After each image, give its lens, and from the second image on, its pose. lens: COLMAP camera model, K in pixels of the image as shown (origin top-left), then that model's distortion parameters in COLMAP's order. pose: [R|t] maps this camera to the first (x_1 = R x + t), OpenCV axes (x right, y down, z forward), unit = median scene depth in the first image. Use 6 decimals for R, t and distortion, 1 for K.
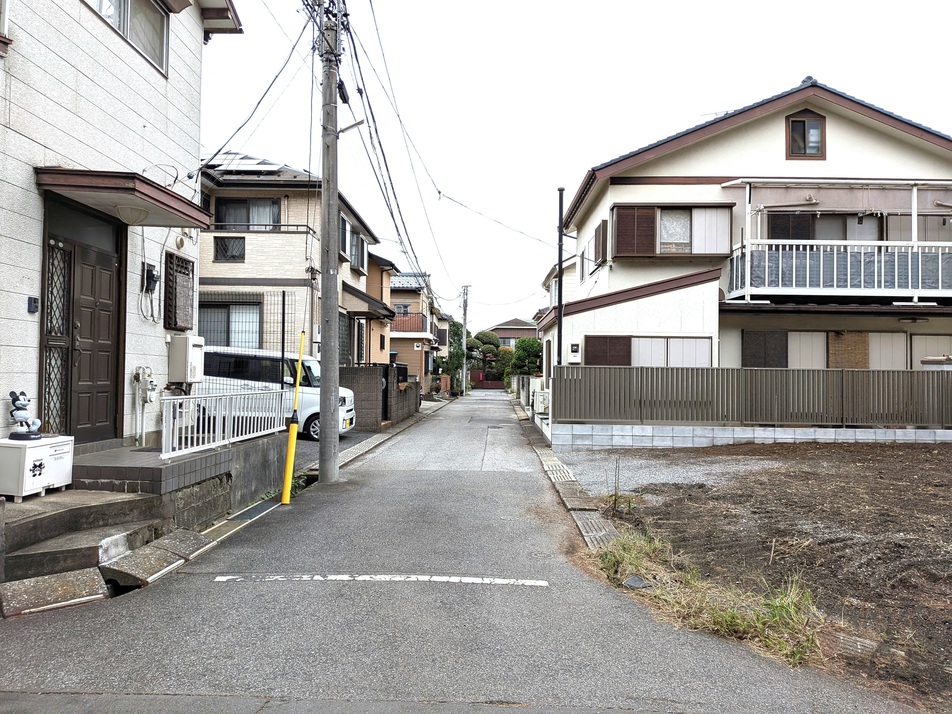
lens RADIAL K [[680.2, 0, 477.7], [0, 680.2, 354.3], [0, 0, 1]] dist [0.050651, -0.063117]
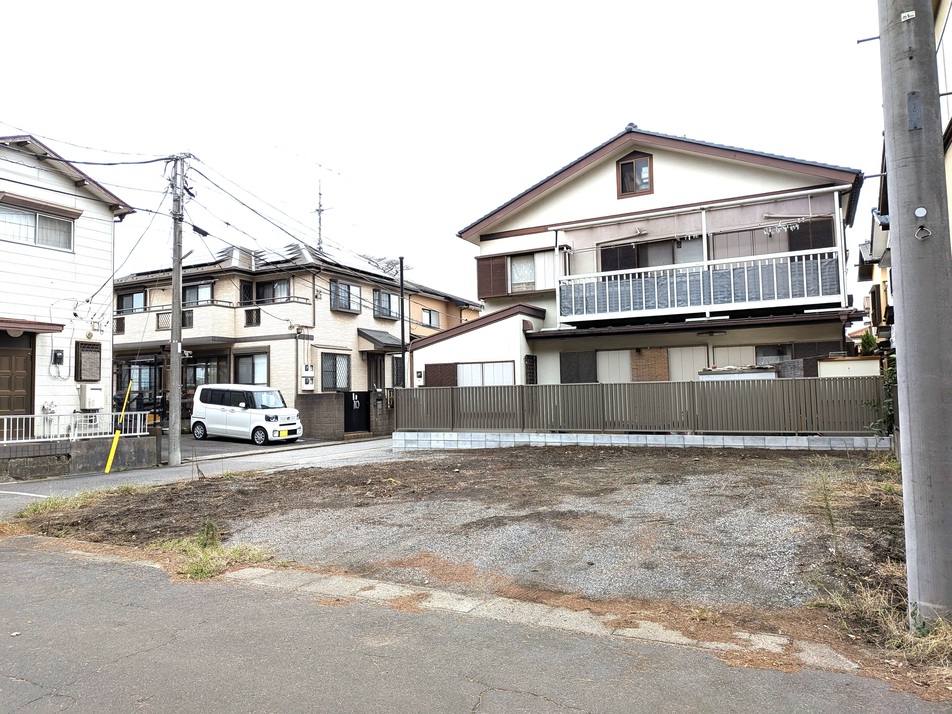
lens RADIAL K [[680.2, 0, 464.6], [0, 680.2, 350.6], [0, 0, 1]] dist [0.050651, -0.063117]
pose [[0.890638, -0.061215, -0.450573, 0.776665], [0.045819, 0.997935, -0.045011, 0.007480], [0.452398, 0.019444, 0.891604, -0.130604]]
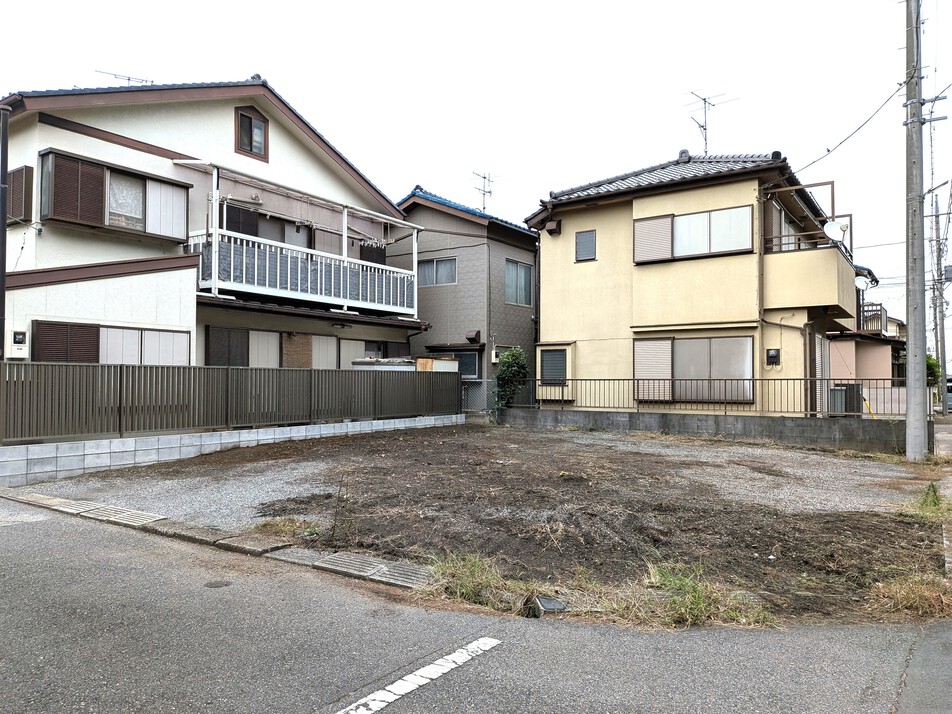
lens RADIAL K [[680.2, 0, 477.1], [0, 680.2, 362.9], [0, 0, 1]] dist [0.050651, -0.063117]
pose [[0.544406, 0.011347, 0.838745, -0.187178], [-0.020178, 0.999796, -0.000428, 0.007509], [-0.838579, -0.016691, 0.544524, 0.198616]]
